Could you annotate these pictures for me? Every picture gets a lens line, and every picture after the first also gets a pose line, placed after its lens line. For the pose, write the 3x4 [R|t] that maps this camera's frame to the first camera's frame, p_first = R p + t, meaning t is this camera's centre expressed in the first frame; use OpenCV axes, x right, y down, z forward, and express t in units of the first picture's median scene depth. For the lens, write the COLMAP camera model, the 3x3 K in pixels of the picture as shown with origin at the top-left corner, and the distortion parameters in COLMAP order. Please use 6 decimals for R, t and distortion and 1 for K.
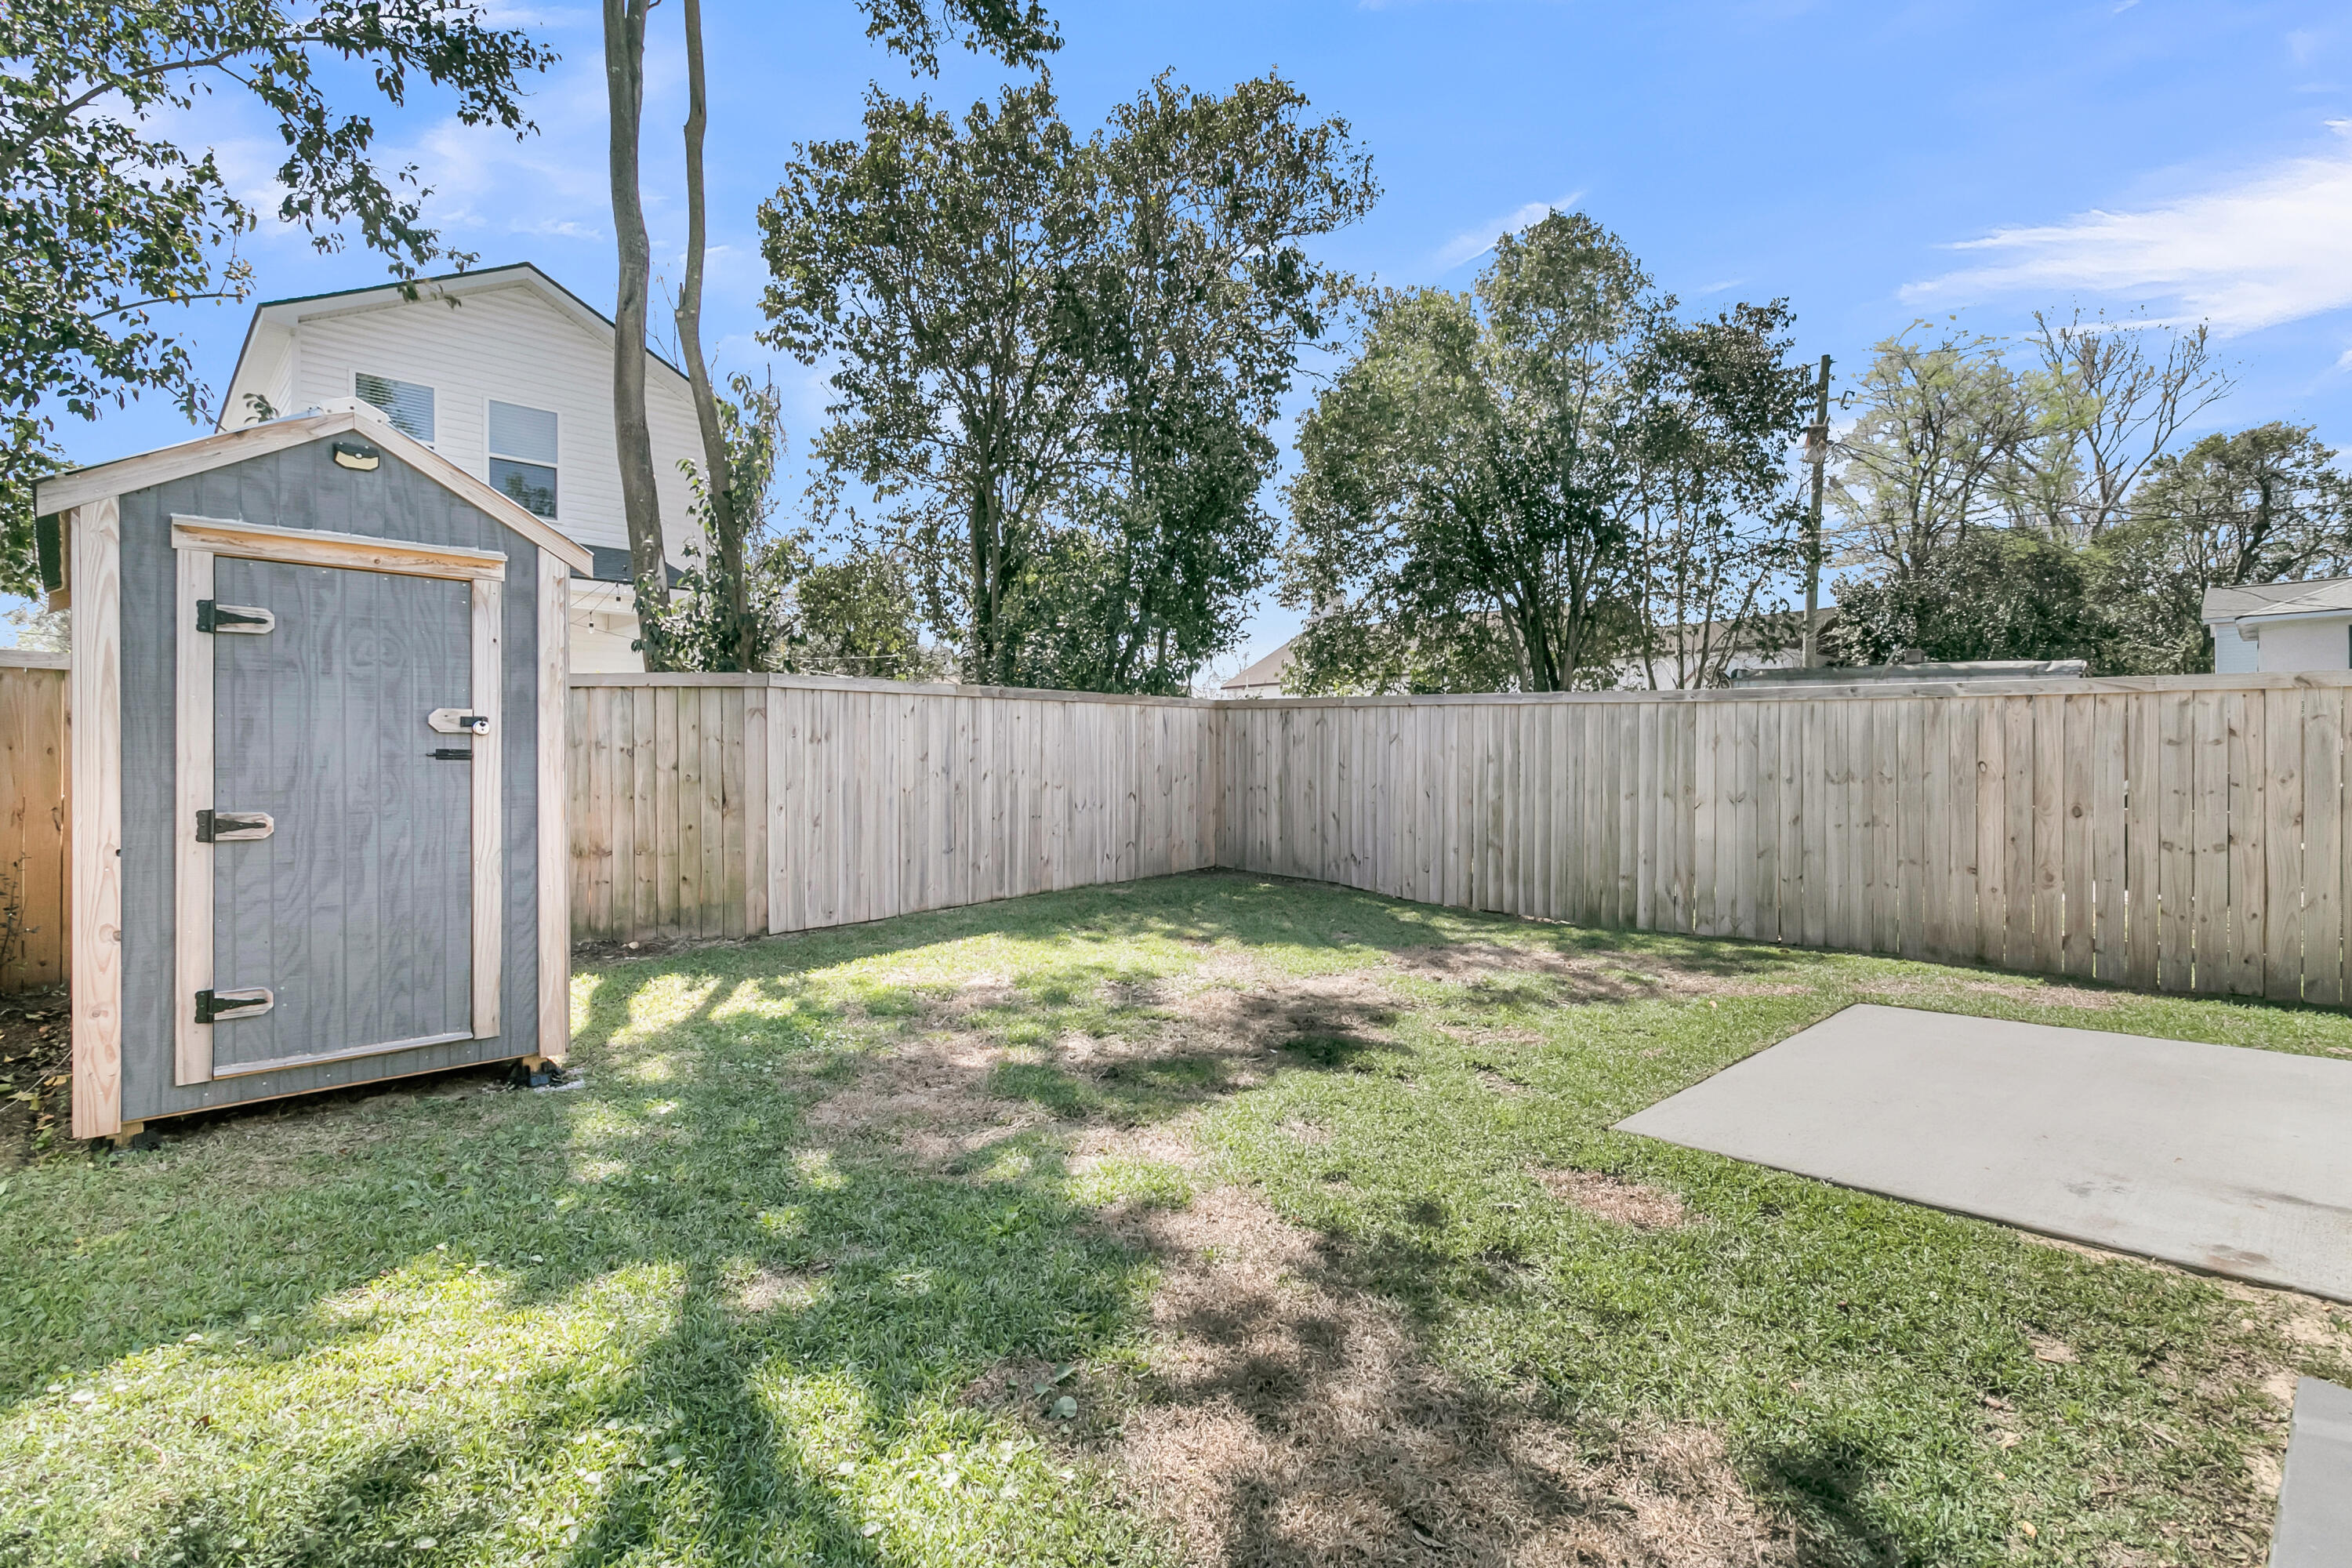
lens RADIAL K [[1111.6, 0, 1193.6], [0, 1111.6, 778.1], [0, 0, 1]] dist [-0.000359, 0.000412]
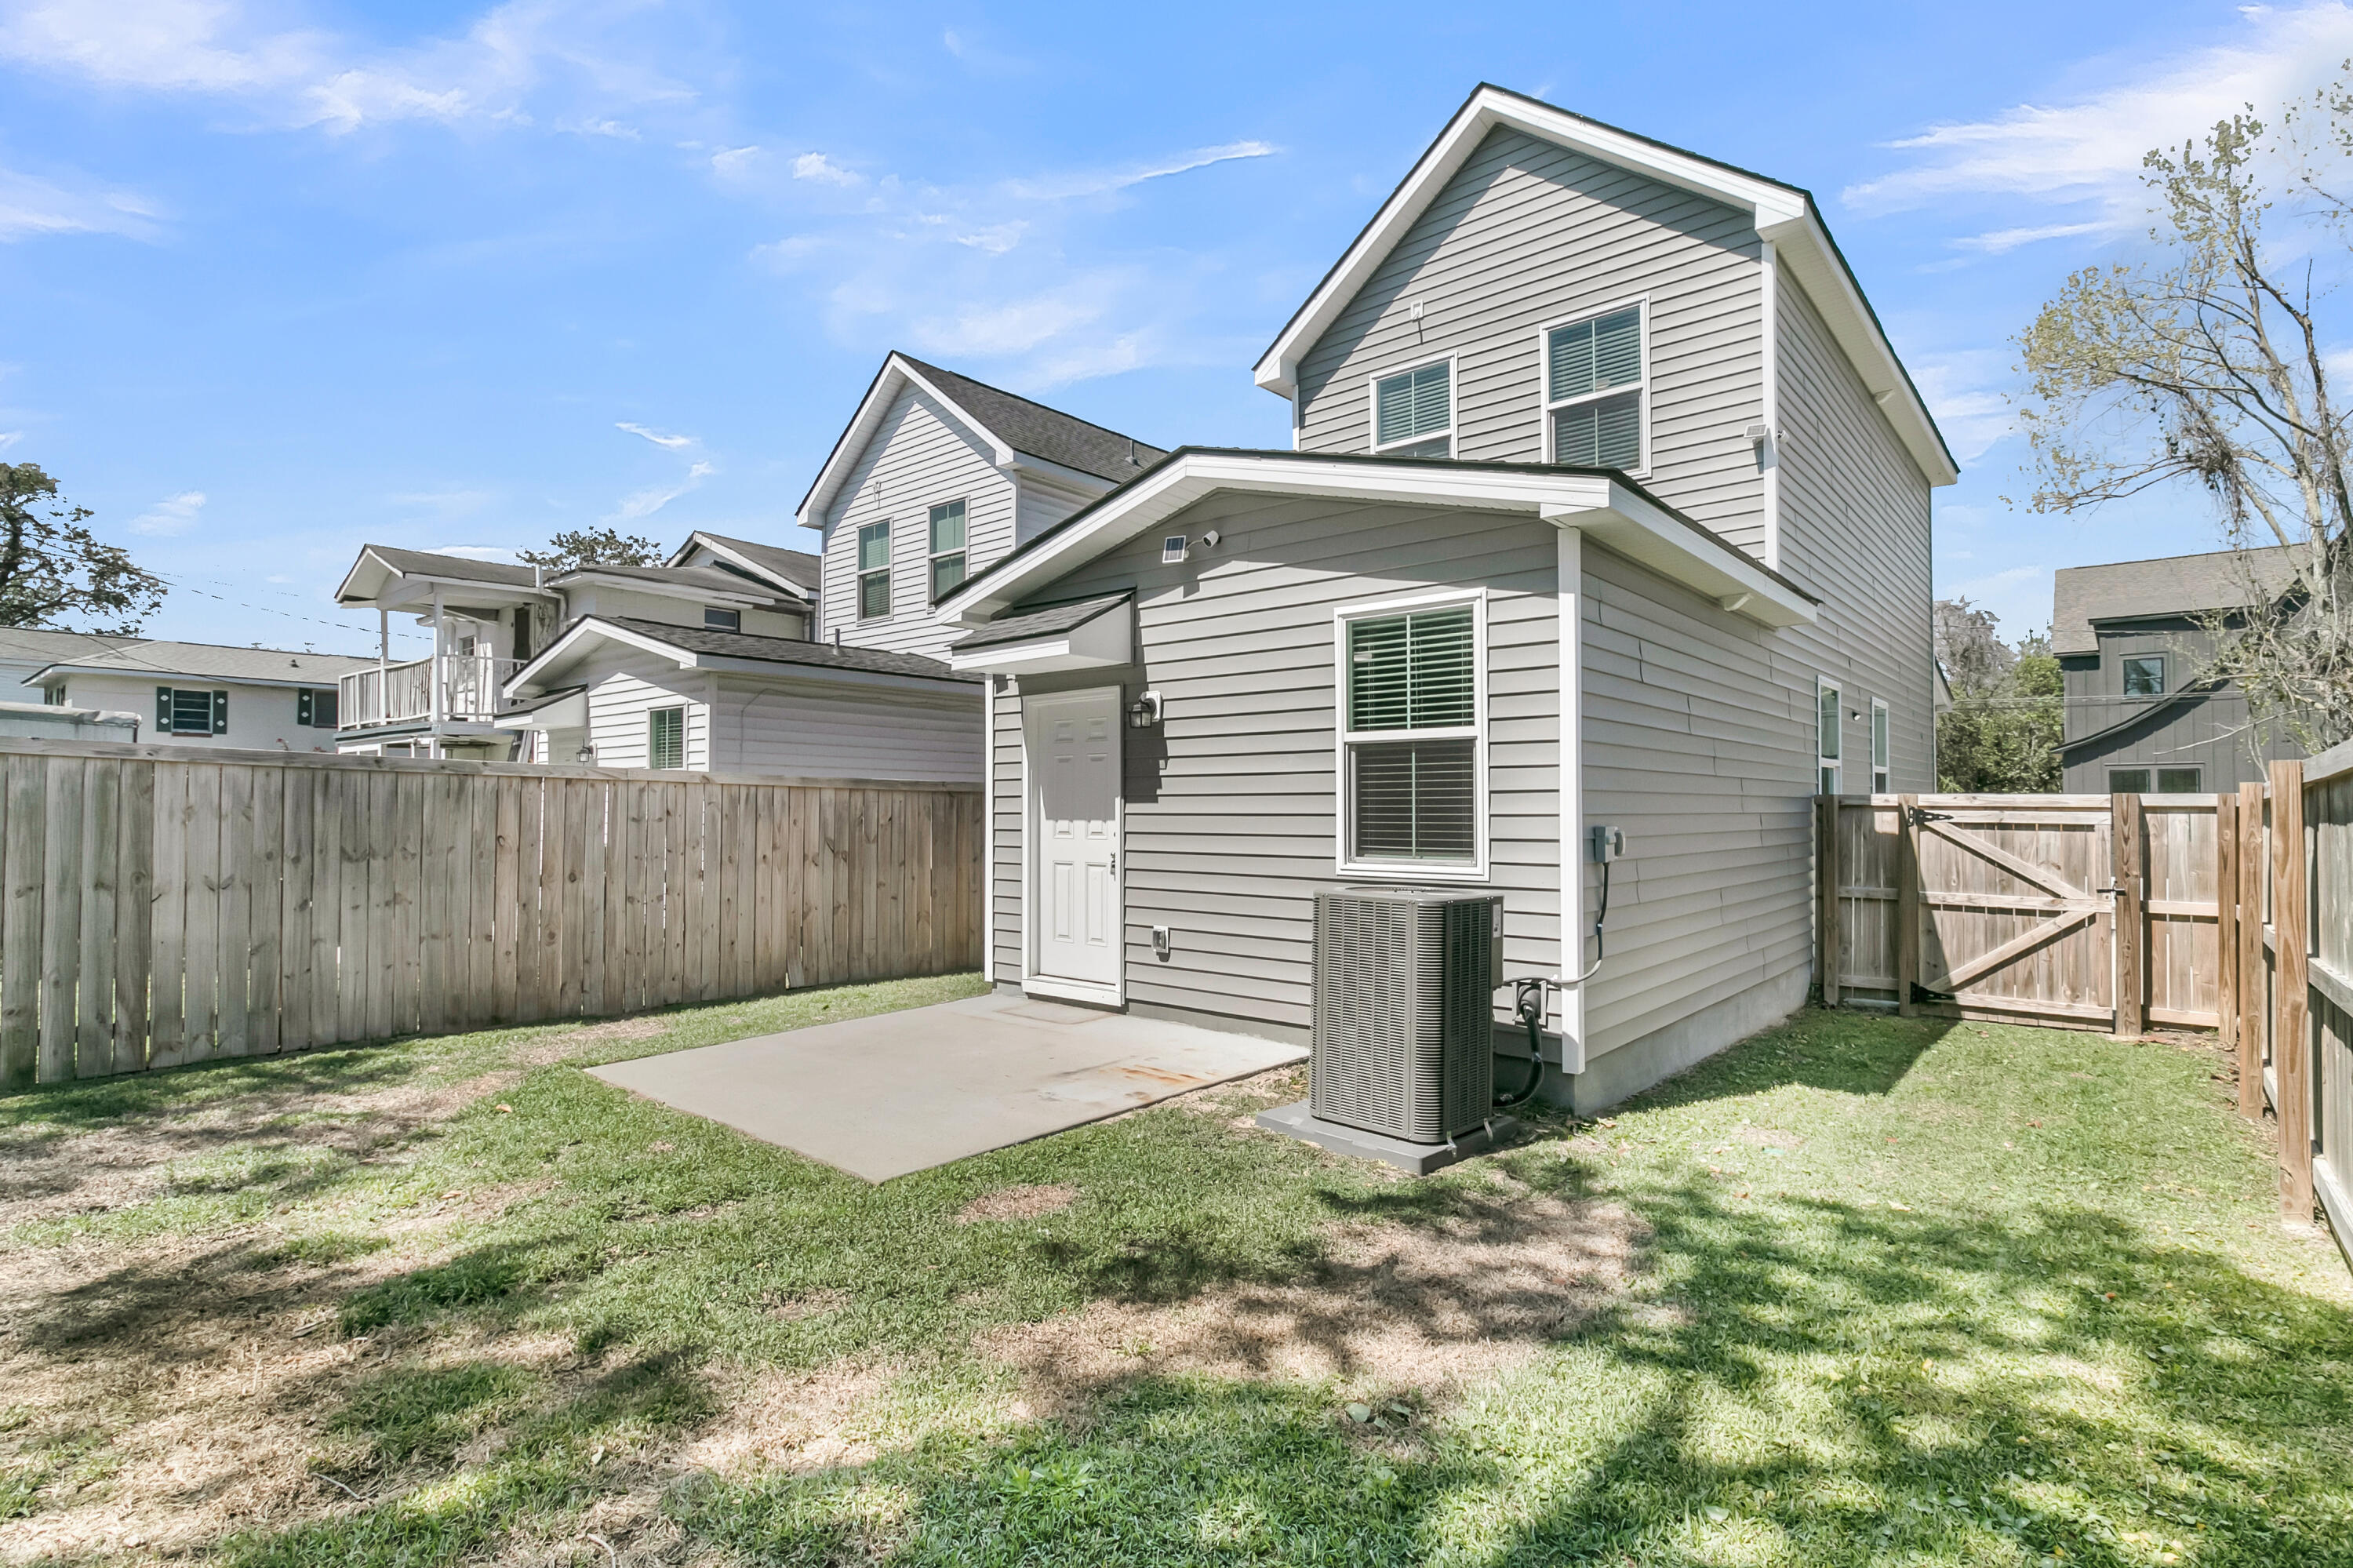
lens RADIAL K [[1112.1, 0, 1194.1], [0, 1112.1, 788.9], [0, 0, 1]] dist [-0.000359, 0.000412]
pose [[-0.086079, 0.021448, 0.996057, -0.909797], [0.008106, 0.999750, -0.020827, -0.069061], [-0.996255, 0.006282, -0.086231, 0.888424]]
